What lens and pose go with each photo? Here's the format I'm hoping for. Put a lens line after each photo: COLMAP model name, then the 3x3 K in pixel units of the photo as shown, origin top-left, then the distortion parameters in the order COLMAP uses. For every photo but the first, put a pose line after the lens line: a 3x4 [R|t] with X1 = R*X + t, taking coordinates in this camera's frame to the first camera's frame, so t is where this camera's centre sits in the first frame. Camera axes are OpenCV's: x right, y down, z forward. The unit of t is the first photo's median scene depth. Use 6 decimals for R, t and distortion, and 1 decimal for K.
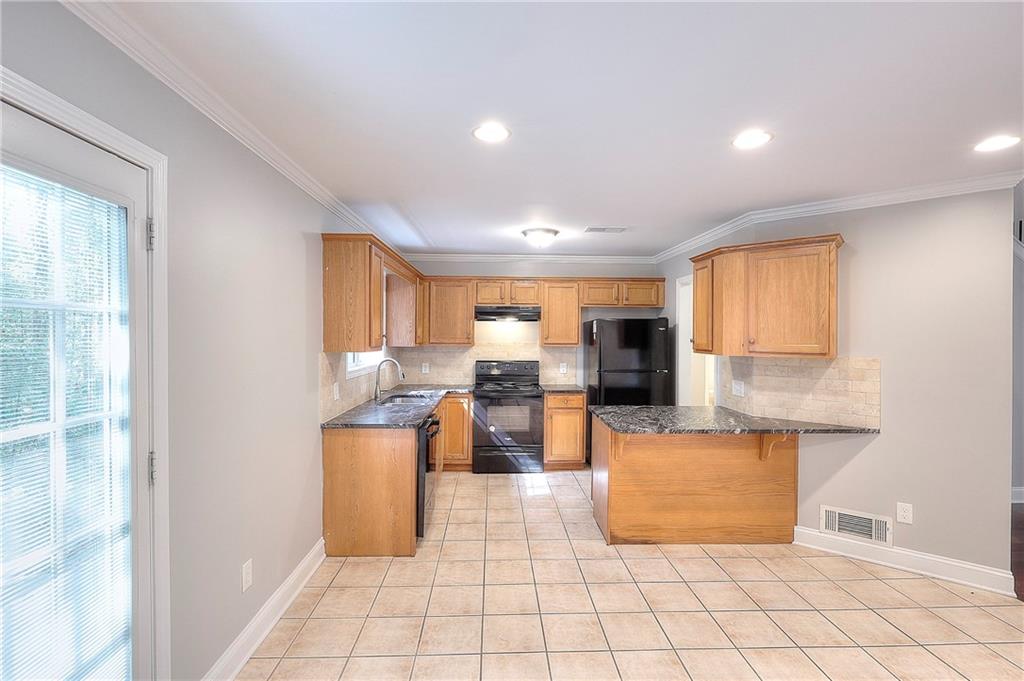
lens RADIAL K [[473.6, 0, 510.4], [0, 473.6, 343.0], [0, 0, 1]] dist [-0.003745, -0.001094]
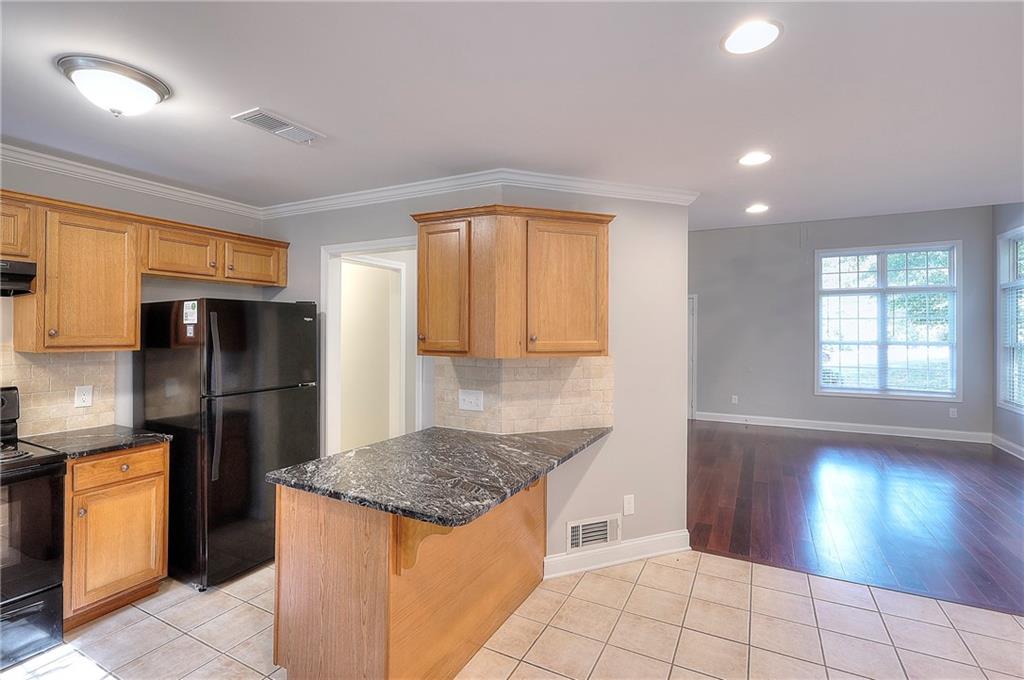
lens RADIAL K [[473.6, 0, 512.0], [0, 473.6, 330.6], [0, 0, 1]] dist [-0.003745, -0.001094]
pose [[0.491639, 0.001071, 0.870798, -0.151973], [0.010884, 0.999914, -0.007374, -0.008829], [-0.870731, 0.013103, 0.491585, 0.615098]]
